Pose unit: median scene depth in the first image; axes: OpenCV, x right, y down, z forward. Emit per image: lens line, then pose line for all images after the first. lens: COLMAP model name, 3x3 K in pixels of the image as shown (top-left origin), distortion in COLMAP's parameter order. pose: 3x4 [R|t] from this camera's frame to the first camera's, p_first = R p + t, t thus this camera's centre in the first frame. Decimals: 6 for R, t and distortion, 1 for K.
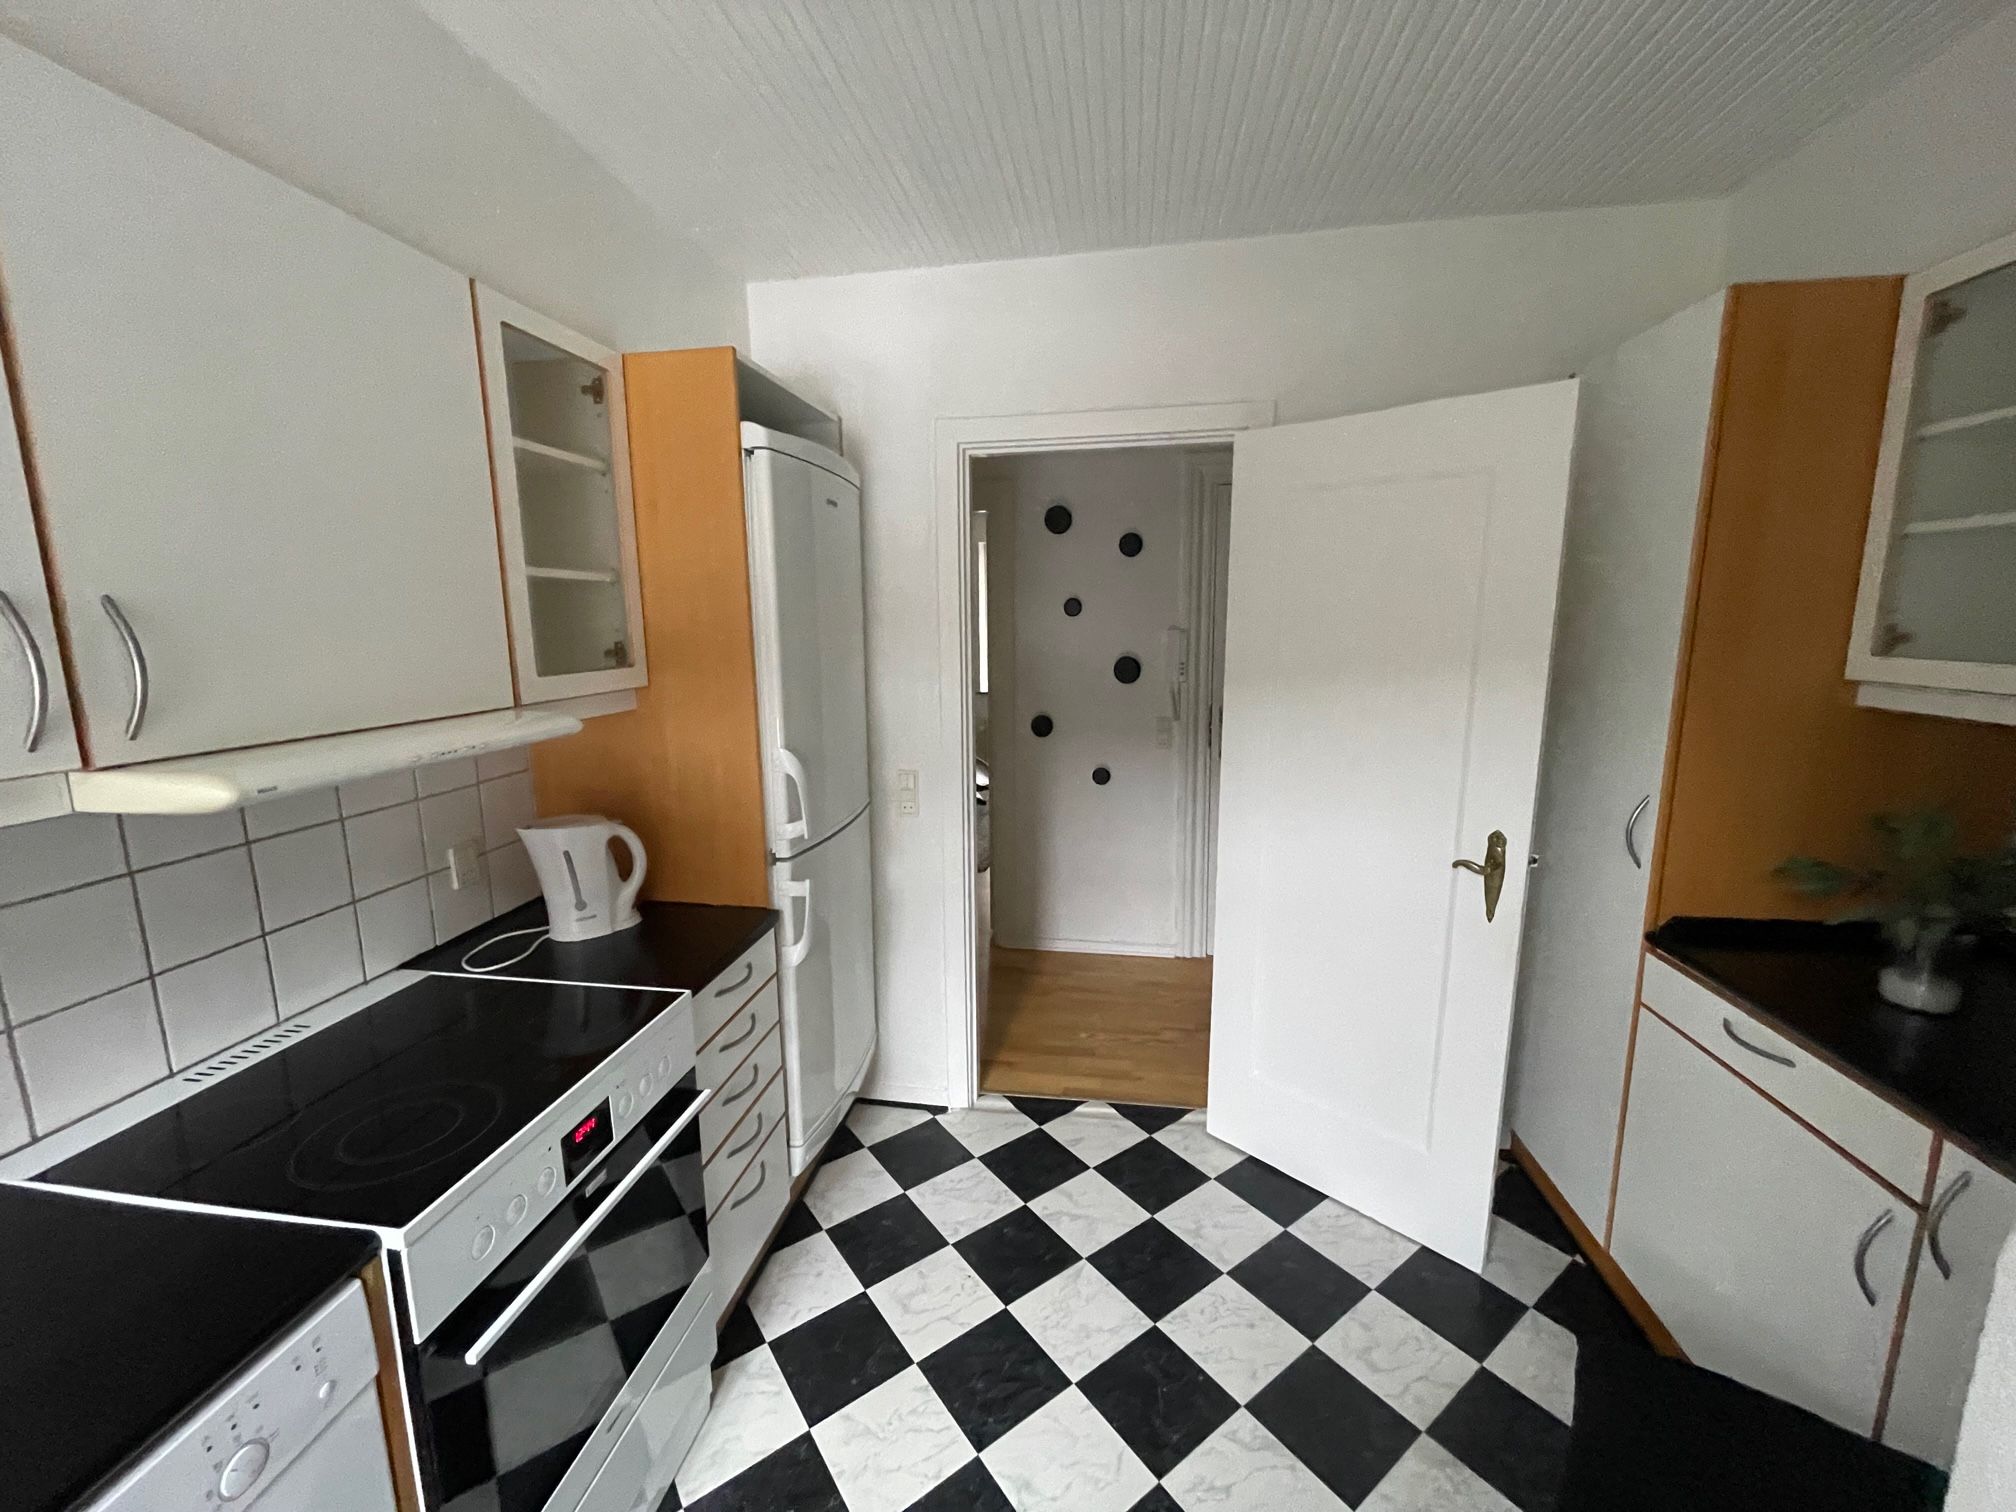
lens RADIAL K [[810.4, 0, 994.5], [0, 810.4, 755.1], [0, 0, 1]] dist [0.001118, -0.000436]
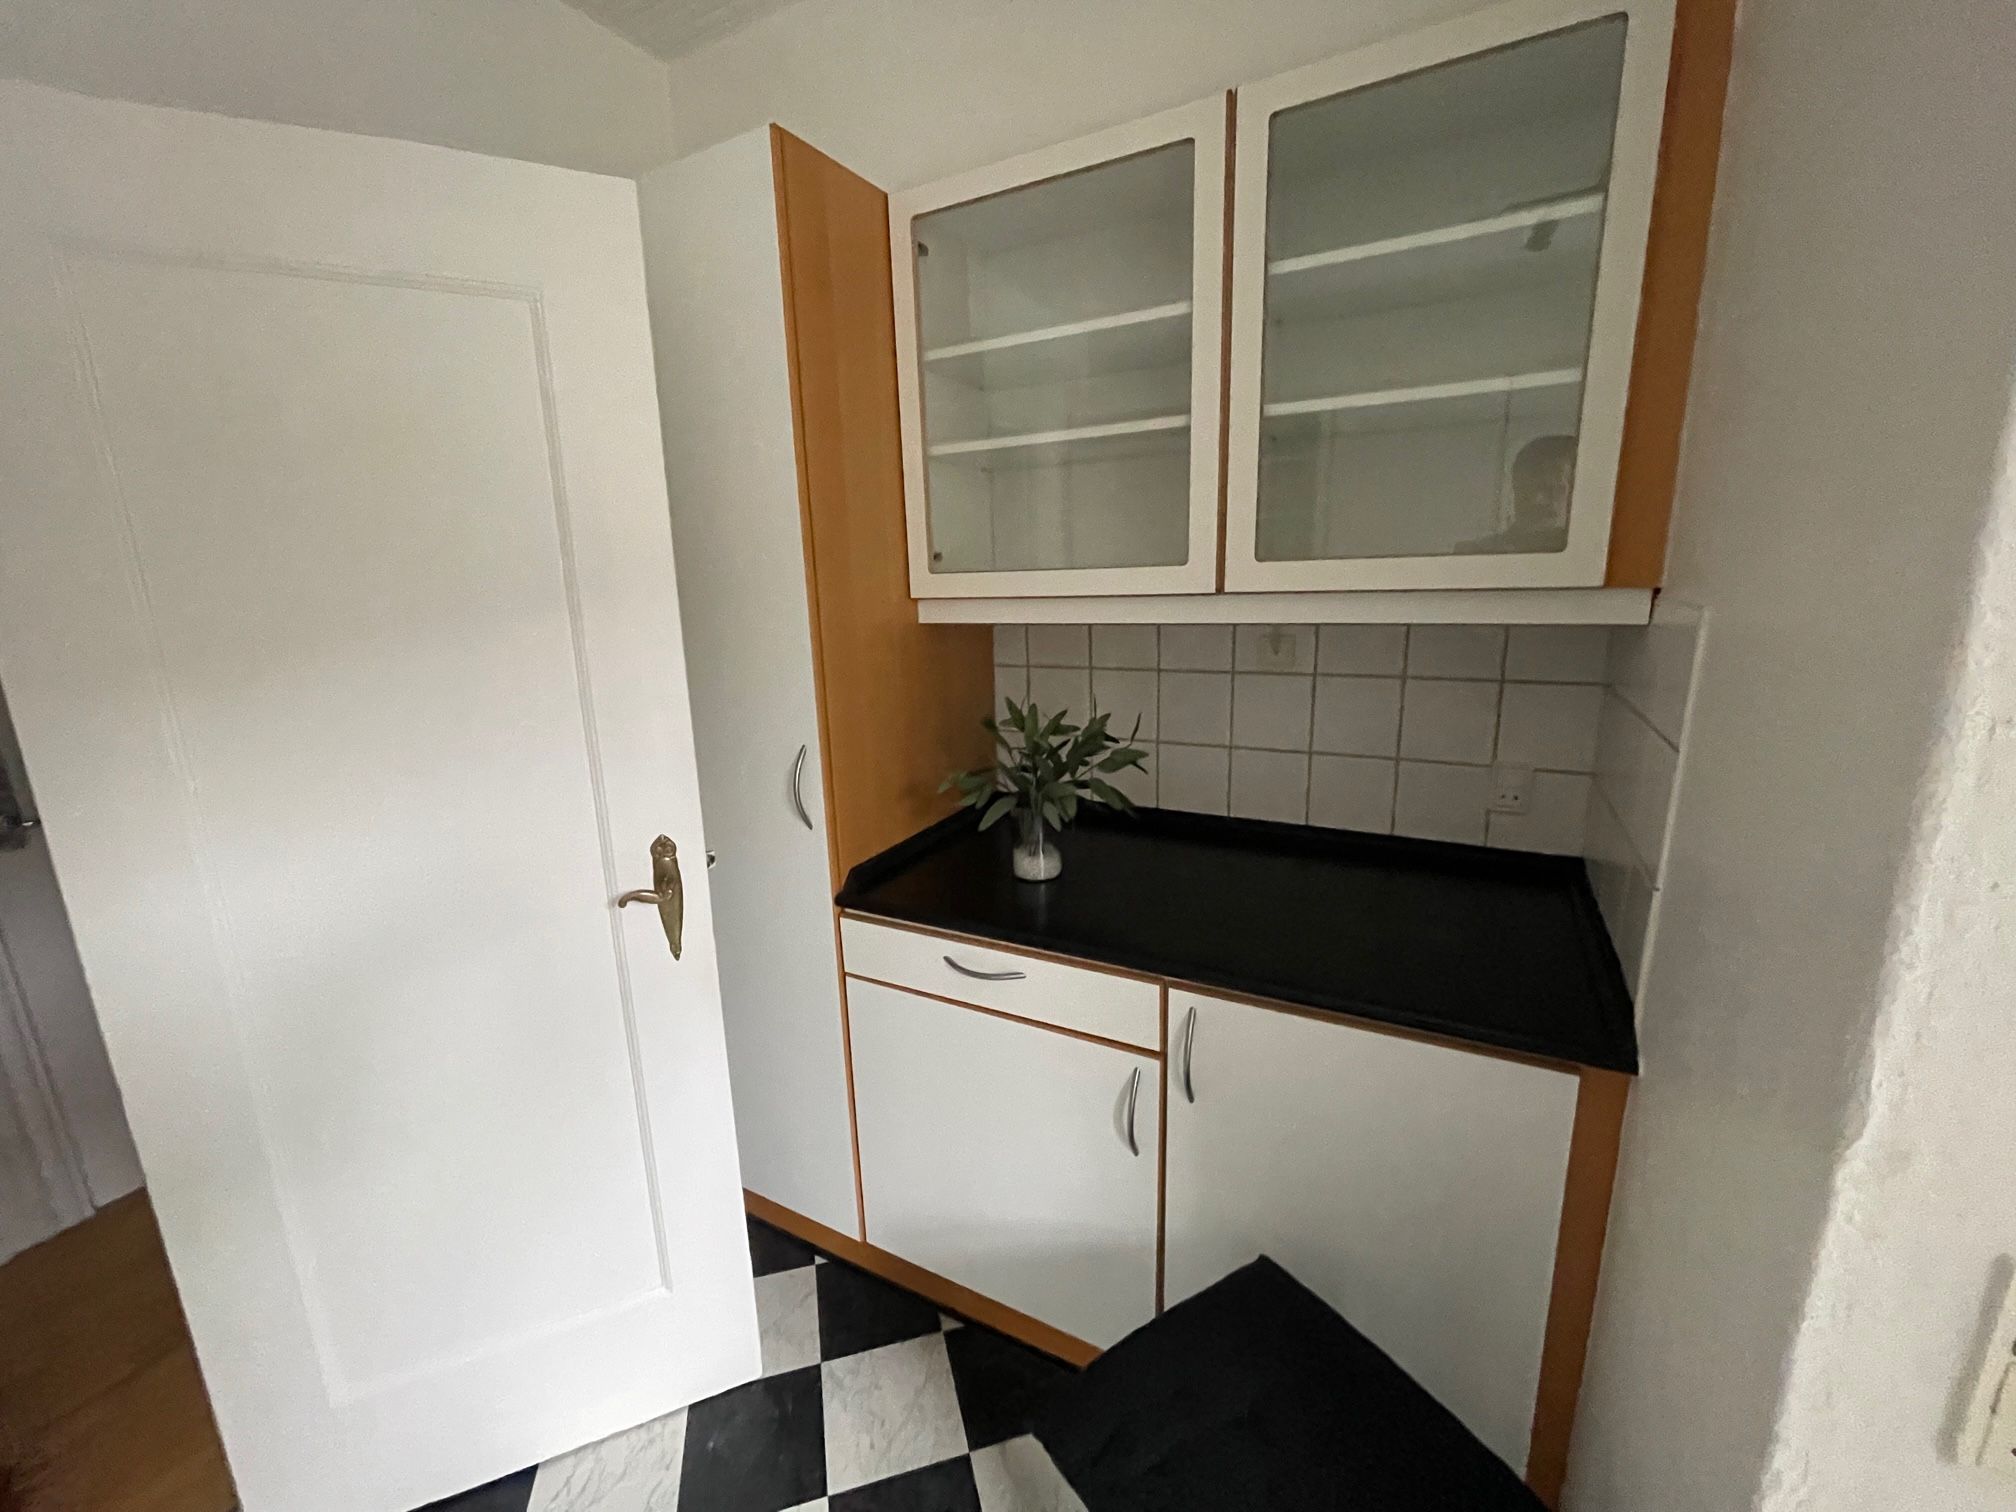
lens RADIAL K [[810.4, 0, 999.6], [0, 810.4, 745.7], [0, 0, 1]] dist [0.001118, -0.000436]
pose [[0.347657, -0.200721, 0.915885, 0.092350], [0.189660, 0.971679, 0.140956, -0.031640], [-0.918239, 0.124703, 0.375880, 0.489304]]
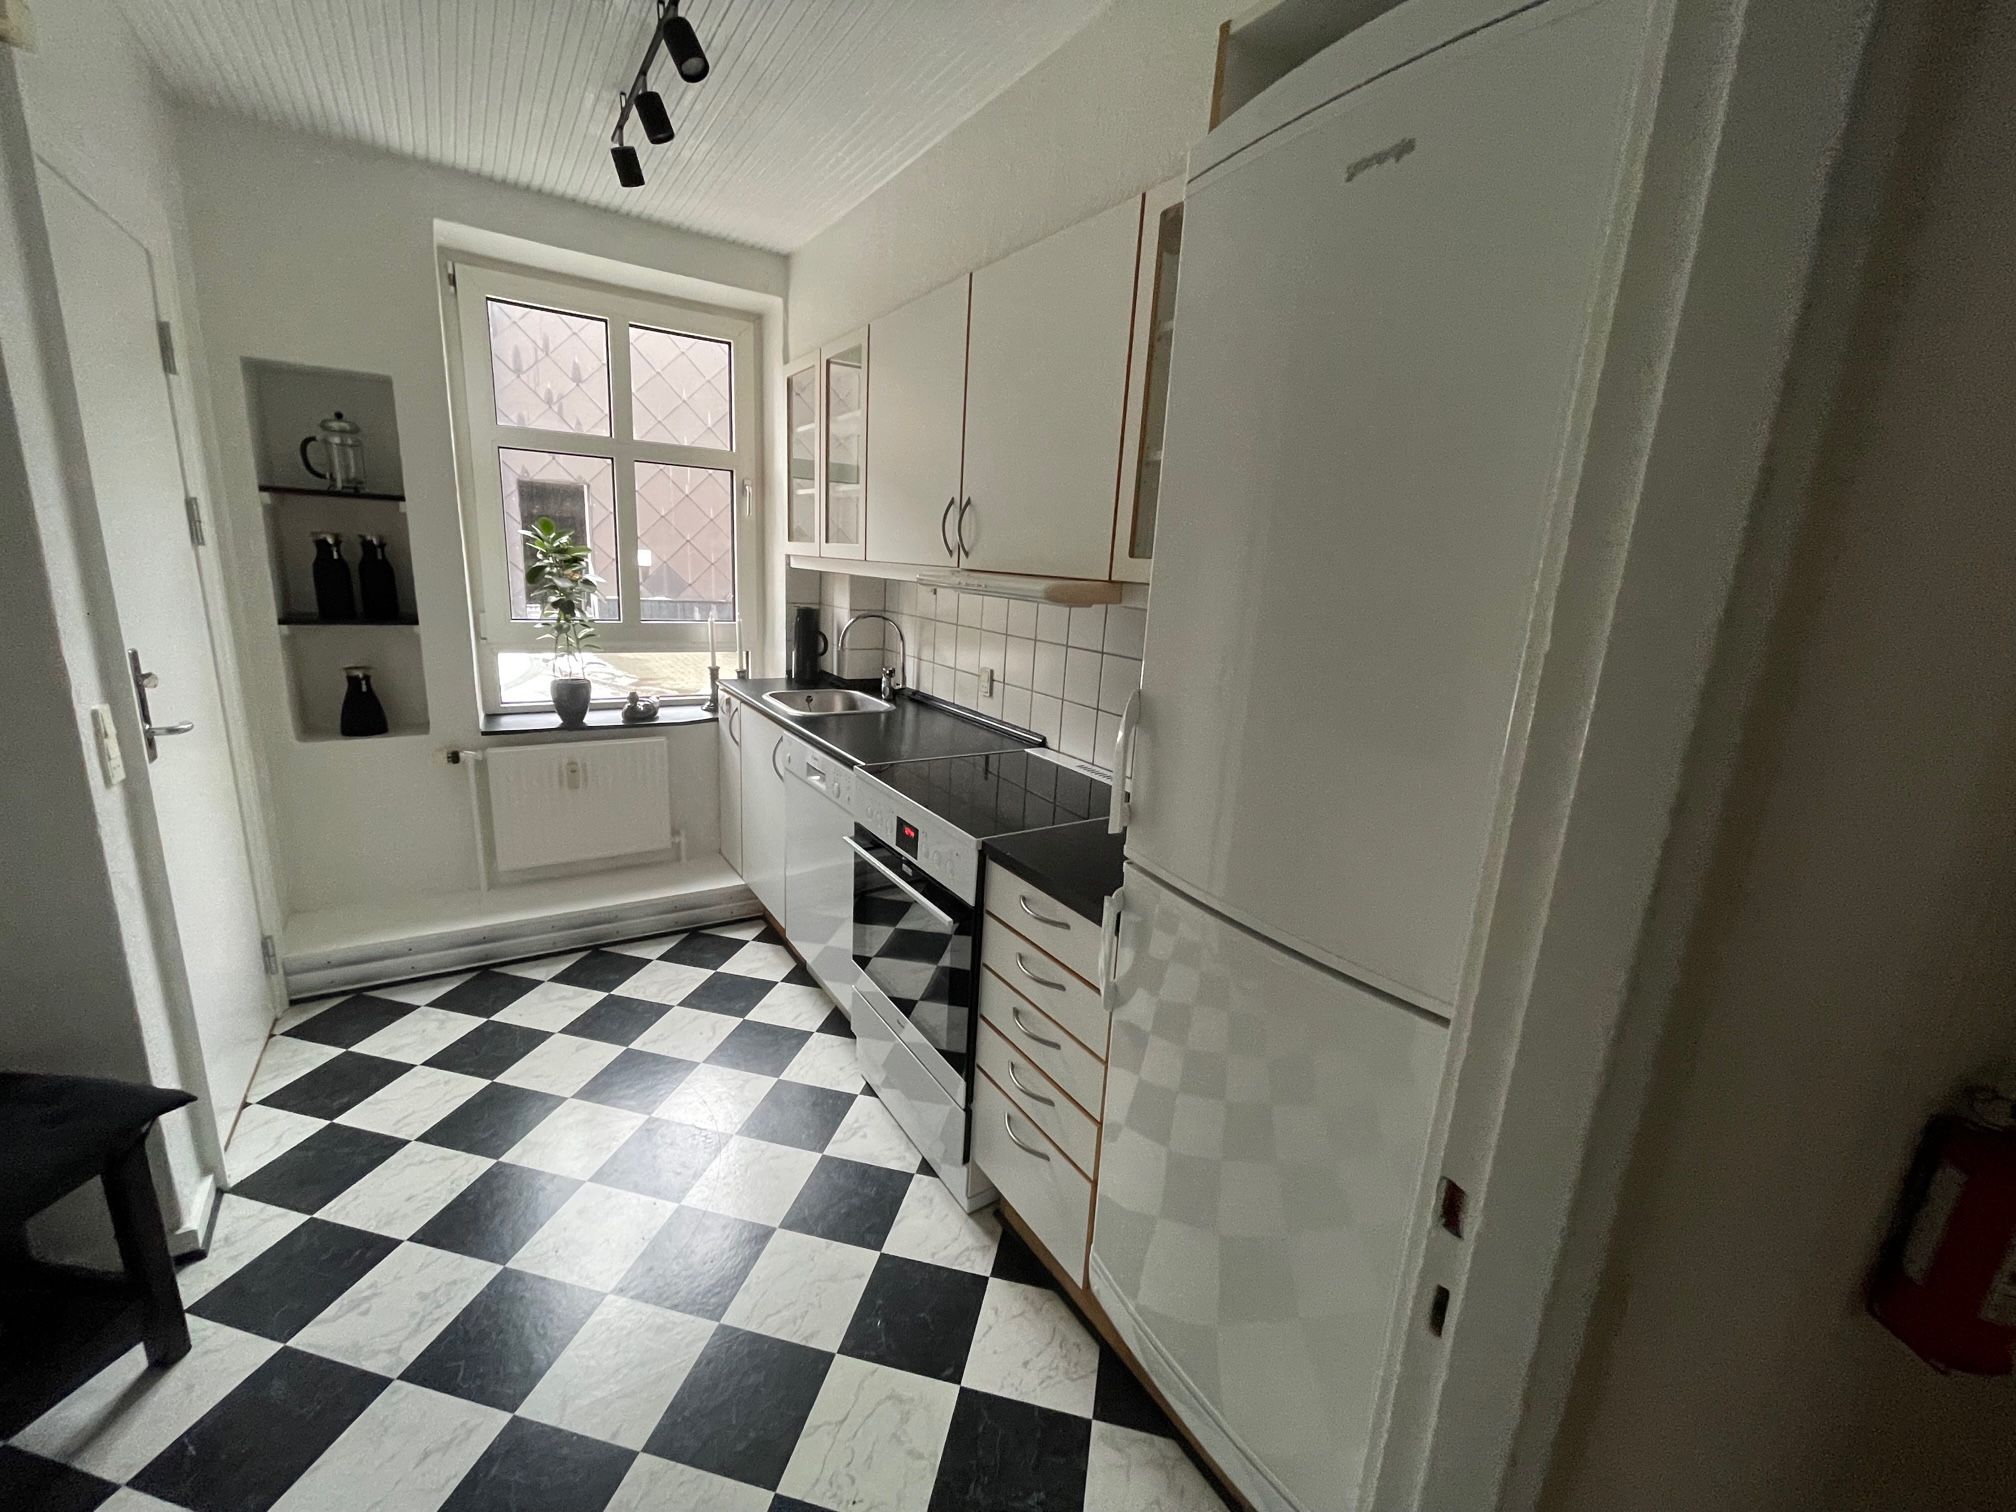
lens RADIAL K [[810.4, 0, 988.0], [0, 810.4, 759.9], [0, 0, 1]] dist [0.001118, -0.000436]
pose [[-0.739175, 0.137555, -0.659317, 0.283295], [-0.152674, 0.919218, 0.362945, -0.182207], [0.655981, 0.368940, -0.658462, 1.539411]]
